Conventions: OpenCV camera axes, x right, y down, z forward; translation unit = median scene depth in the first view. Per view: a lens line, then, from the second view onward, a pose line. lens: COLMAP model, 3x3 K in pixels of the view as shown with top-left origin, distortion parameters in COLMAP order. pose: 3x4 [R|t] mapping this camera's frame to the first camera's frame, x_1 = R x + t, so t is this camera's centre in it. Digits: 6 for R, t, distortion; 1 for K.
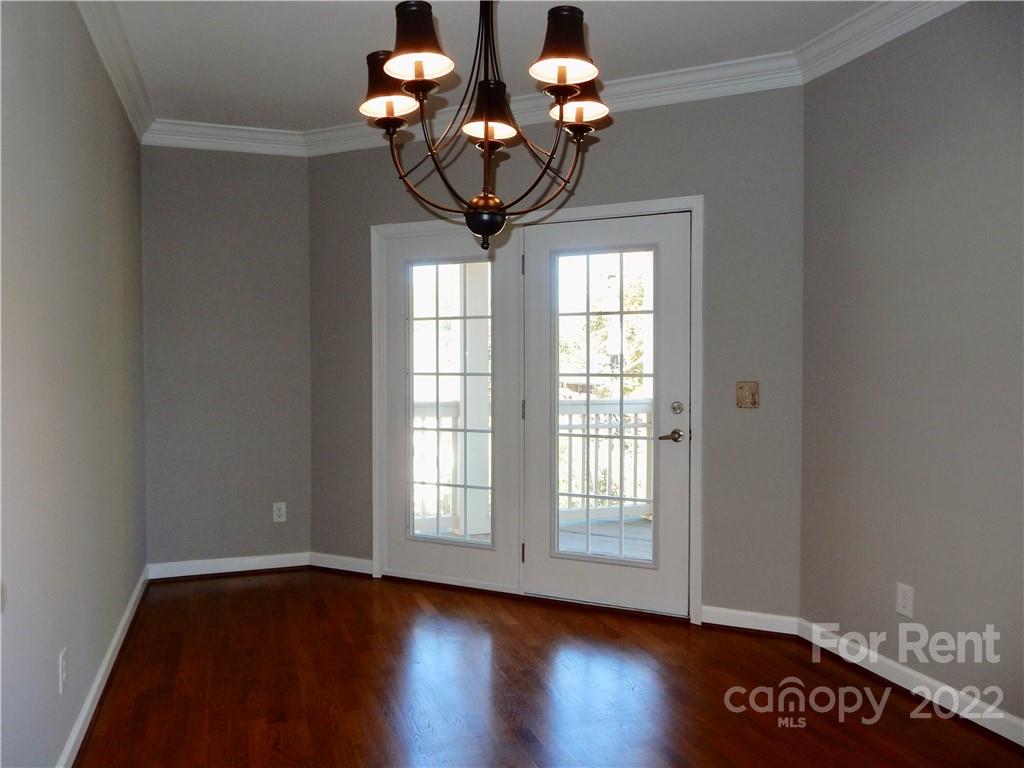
lens RADIAL K [[754.4, 0, 506.0], [0, 754.4, 382.8], [0, 0, 1]] dist [-0.002212, 0.006427]
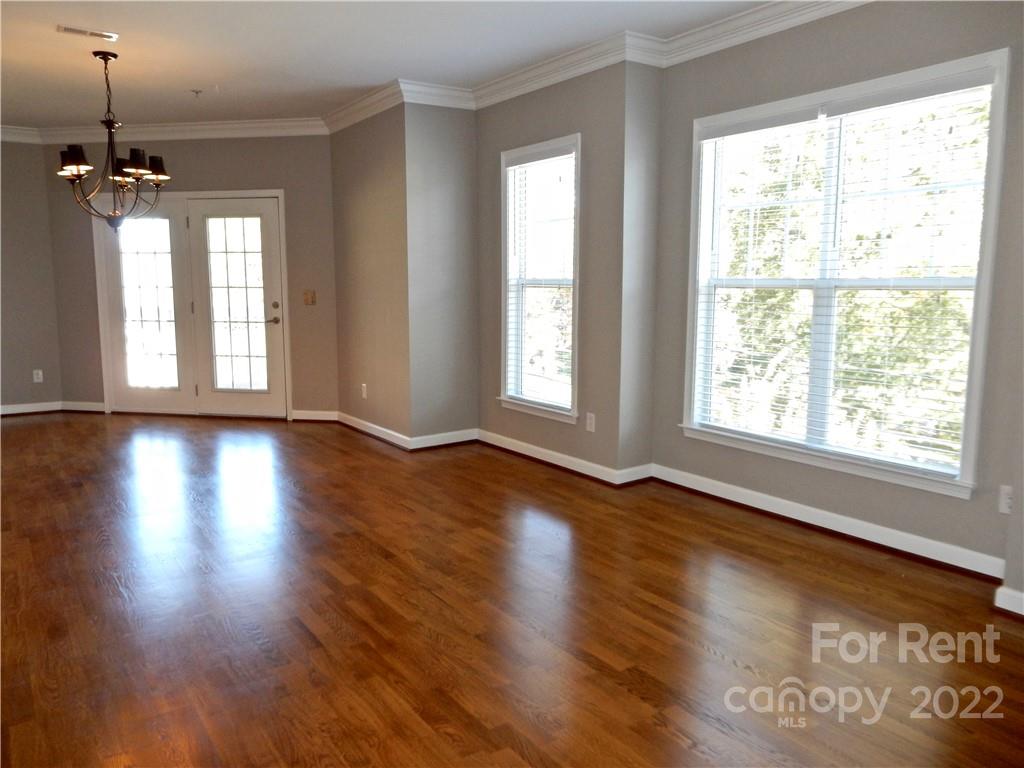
lens RADIAL K [[754.4, 0, 512.6], [0, 754.4, 380.6], [0, 0, 1]] dist [-0.002212, 0.006427]
pose [[0.965399, -0.029676, 0.259083, 0.296583], [0.003295, 0.994813, 0.101668, 0.030439], [-0.260756, -0.097296, 0.960489, -0.922724]]
